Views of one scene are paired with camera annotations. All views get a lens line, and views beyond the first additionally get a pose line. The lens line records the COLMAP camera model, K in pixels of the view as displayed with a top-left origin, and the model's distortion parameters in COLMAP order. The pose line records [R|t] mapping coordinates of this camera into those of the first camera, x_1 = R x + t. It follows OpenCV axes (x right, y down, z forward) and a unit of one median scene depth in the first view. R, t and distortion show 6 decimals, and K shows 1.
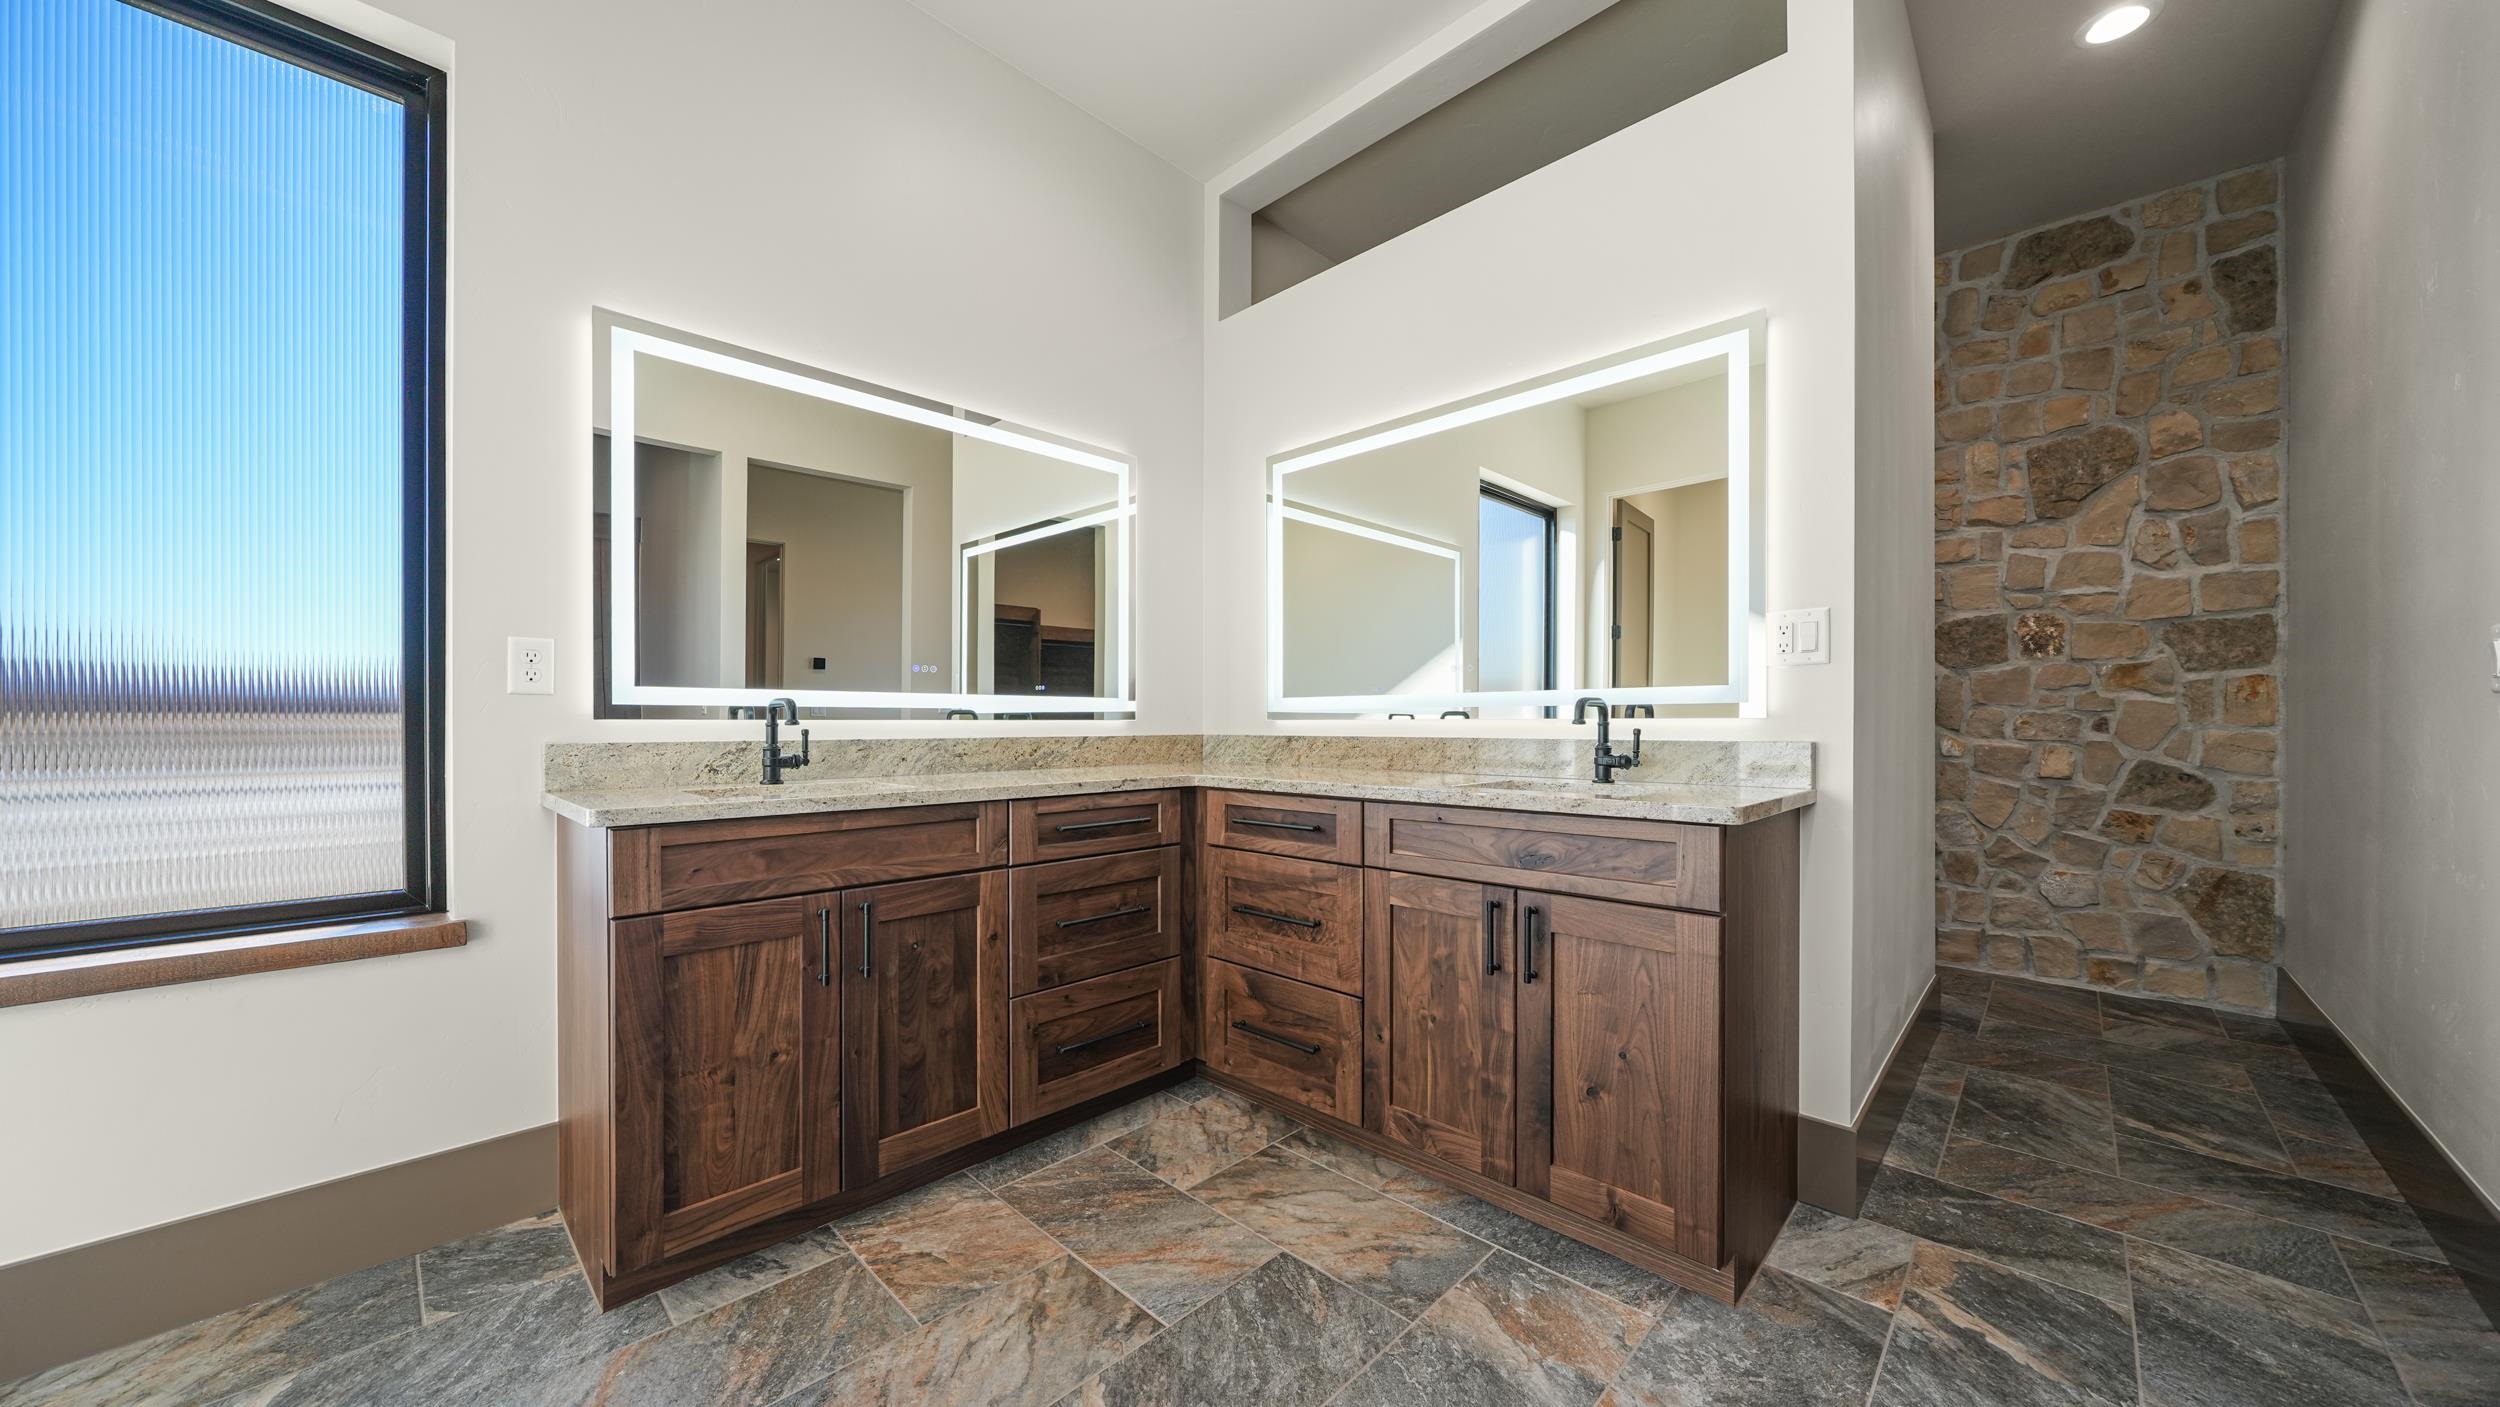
lens RADIAL K [[852.5, 0, 1242.8], [0, 852.5, 723.5], [0, 0, 1]] dist [-0.007669, 0.001029]
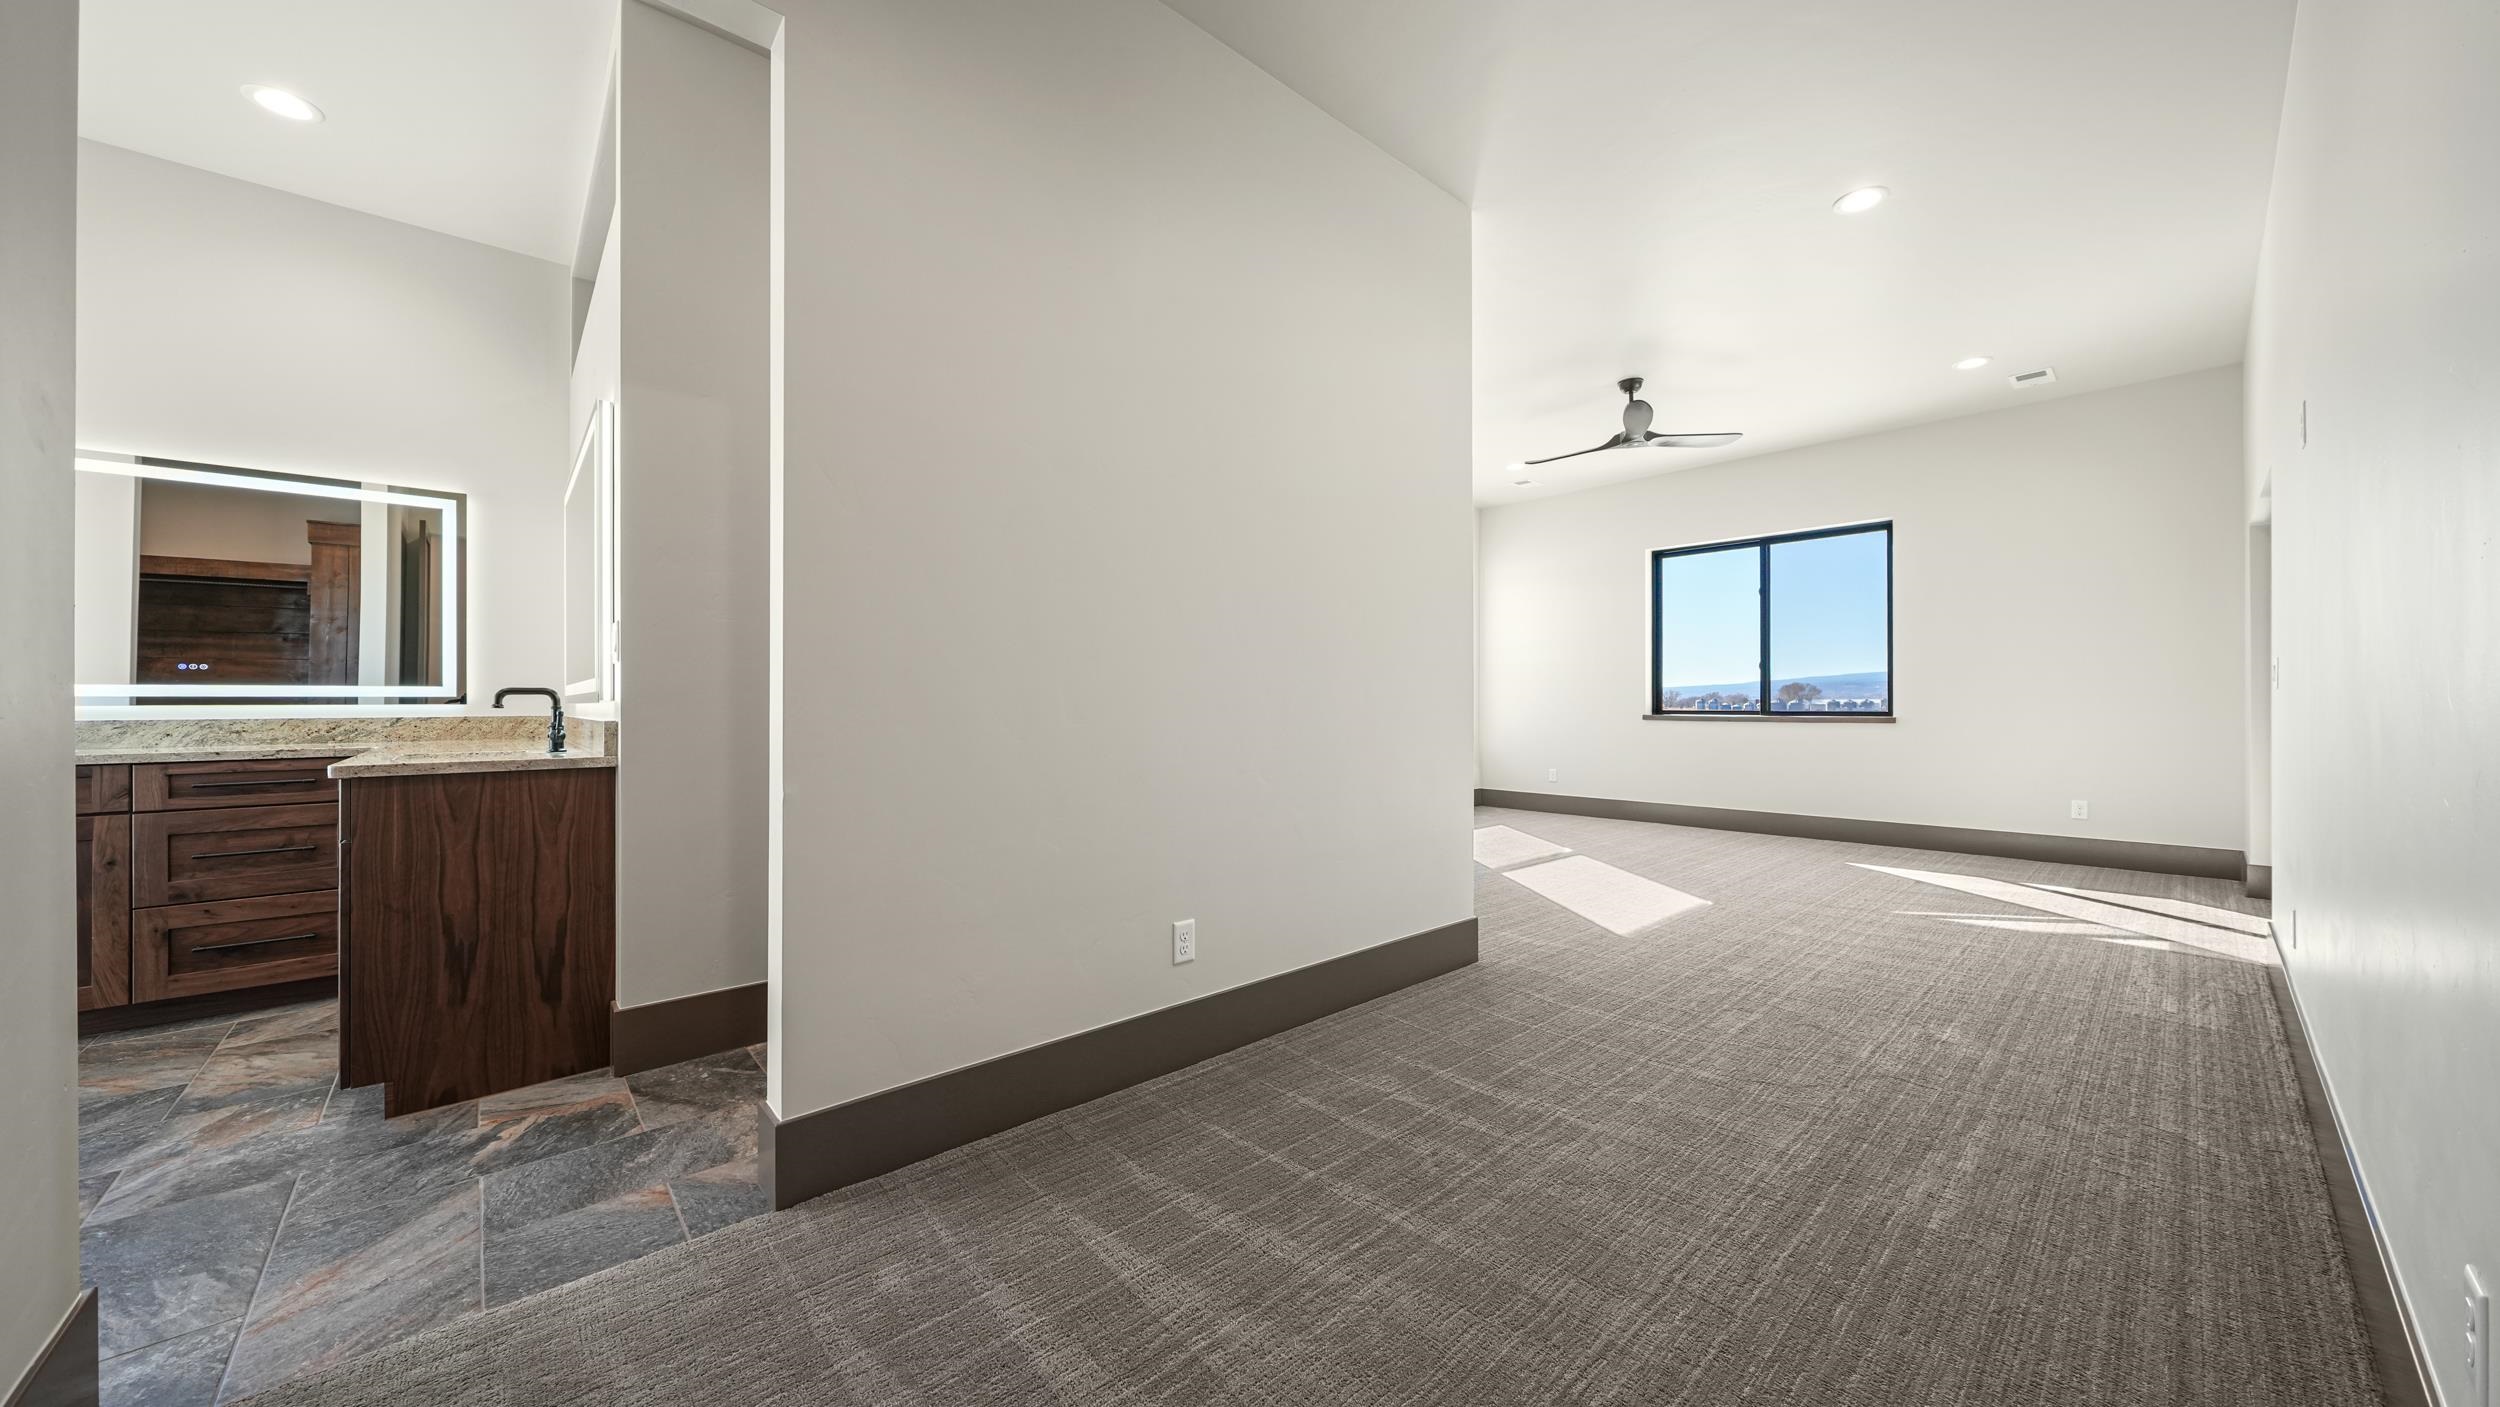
lens RADIAL K [[854.2, 0, 1239.5], [0, 854.2, 692.0], [0, 0, 1]] dist [0.000274, -0.000110]
pose [[0.997769, -0.001920, -0.066738, 1.678365], [0.001200, 0.999941, -0.010815, -0.010758], [0.066755, 0.010711, 0.997712, -0.273057]]
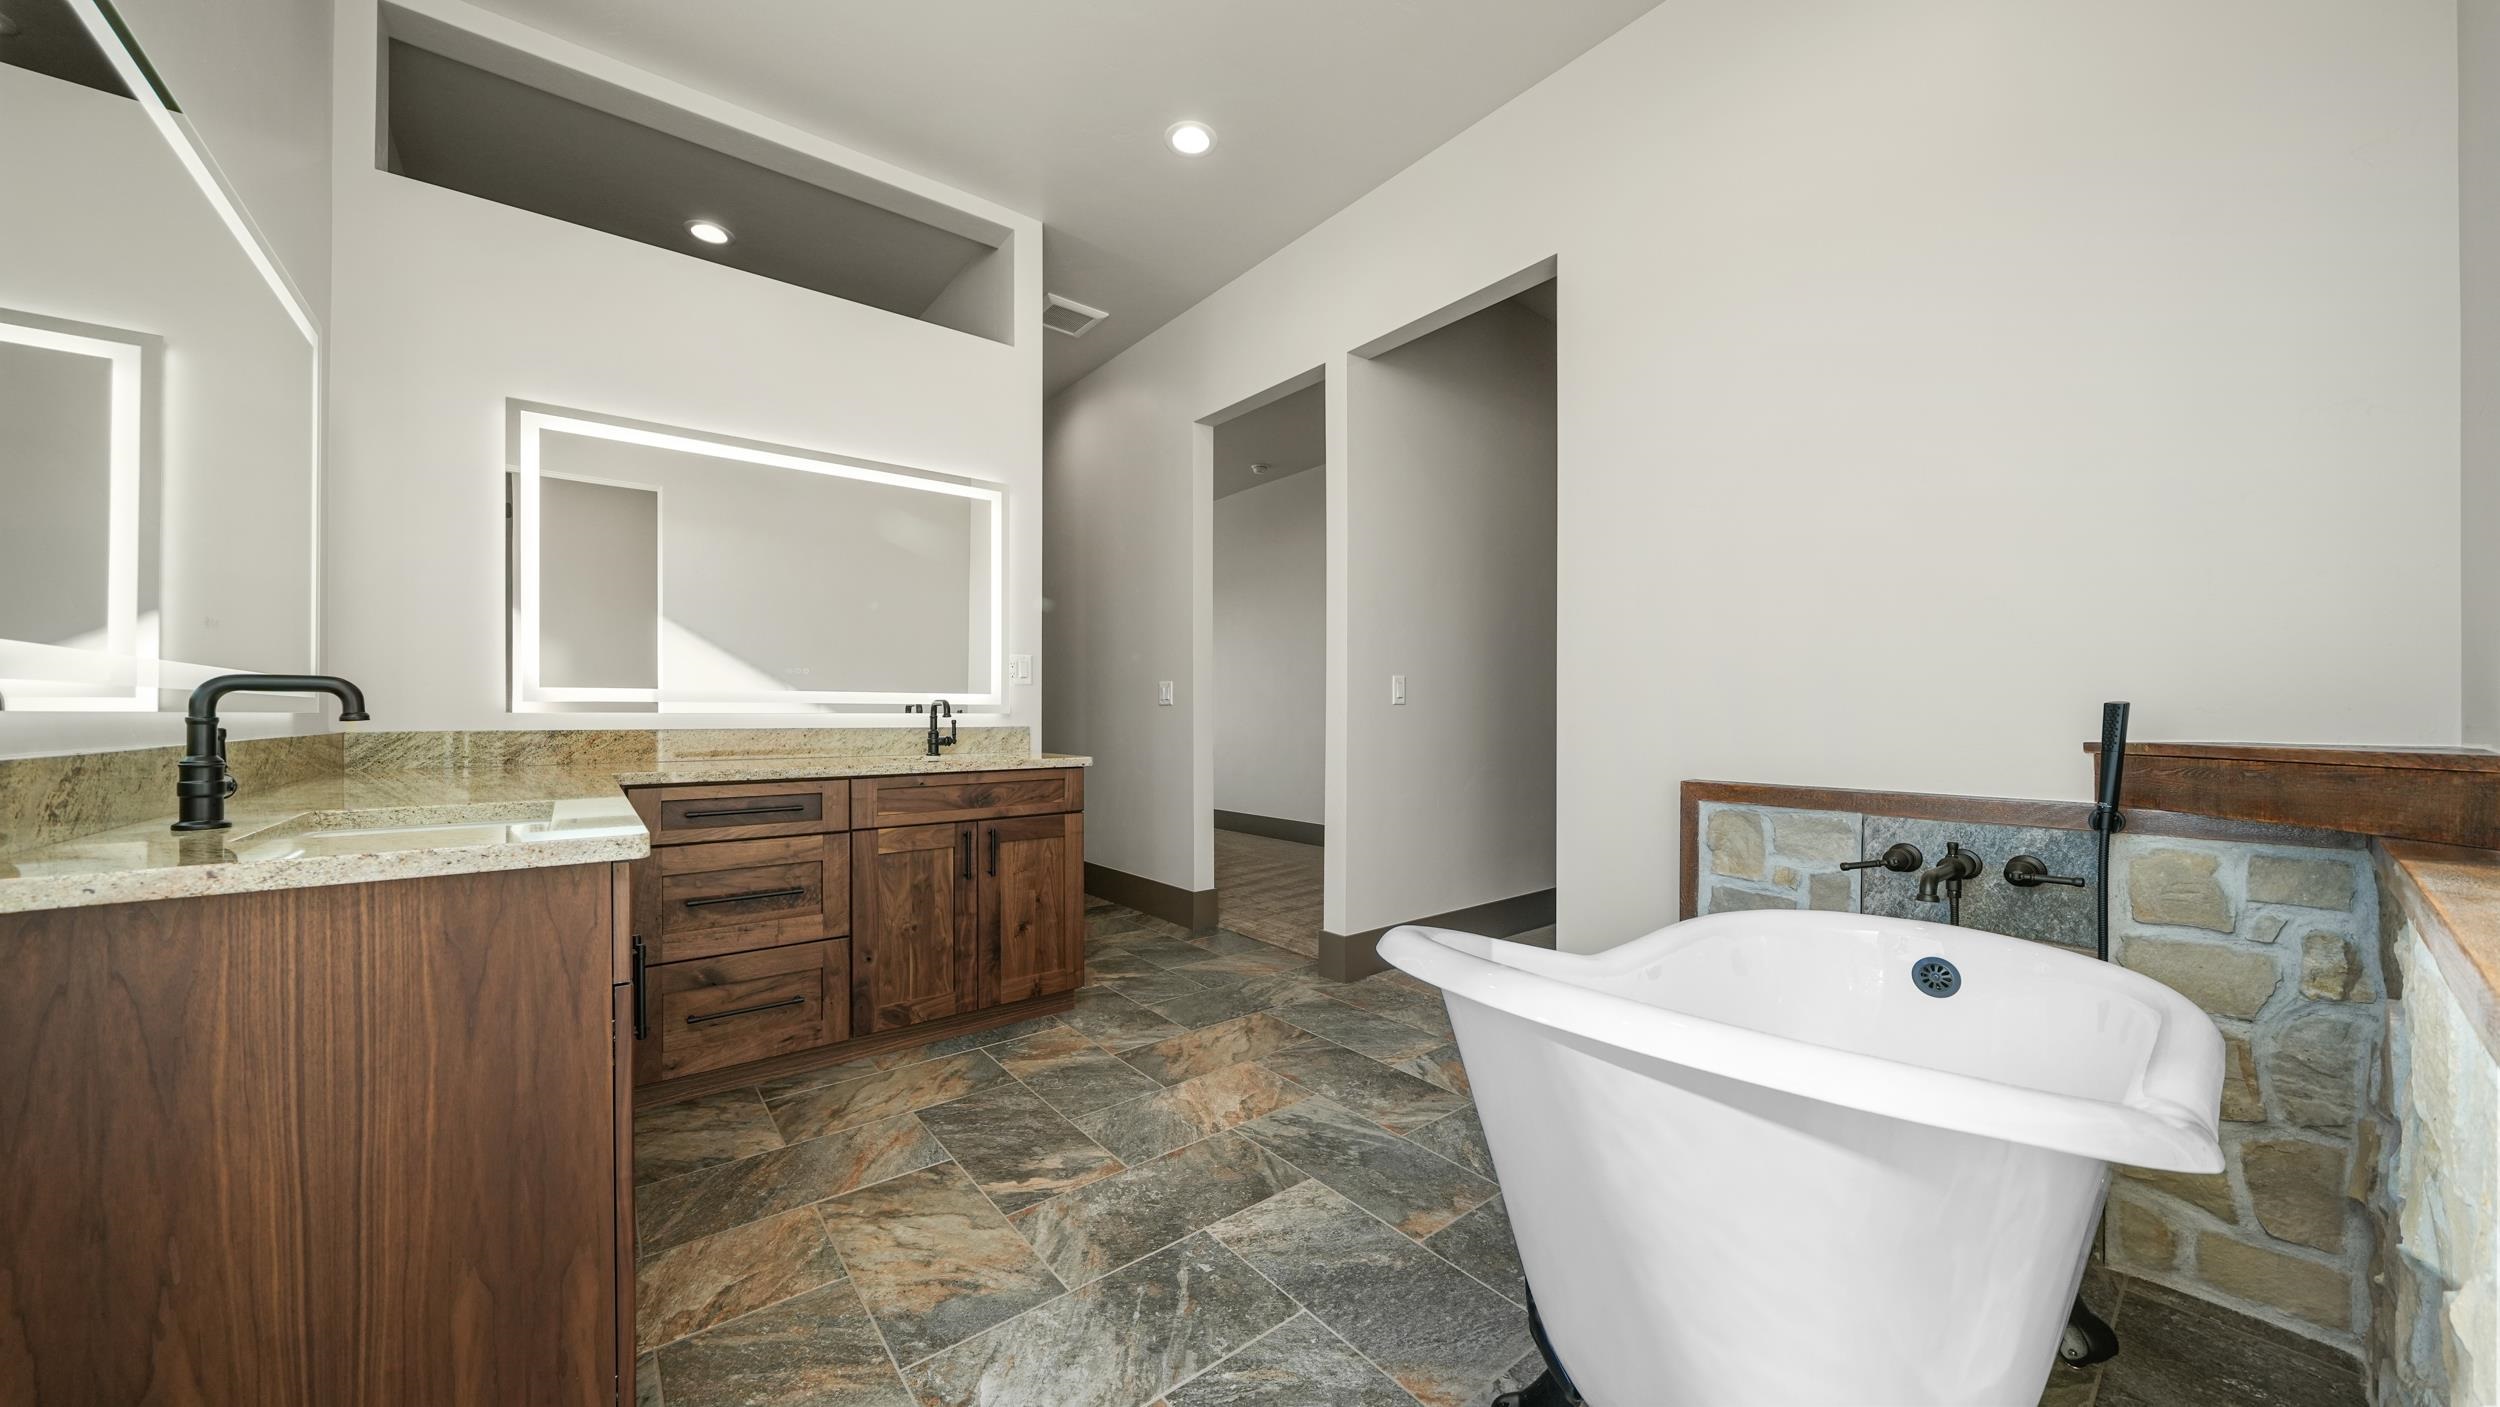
lens RADIAL K [[852.5, 0, 1238.9], [0, 852.5, 711.5], [0, 0, 1]] dist [-0.007669, 0.001029]
pose [[0.129416, 0.001457, 0.991589, -1.080391], [-0.001905, 0.999997, -0.001221, -0.007826], [-0.991589, -0.001730, 0.129418, 0.285361]]
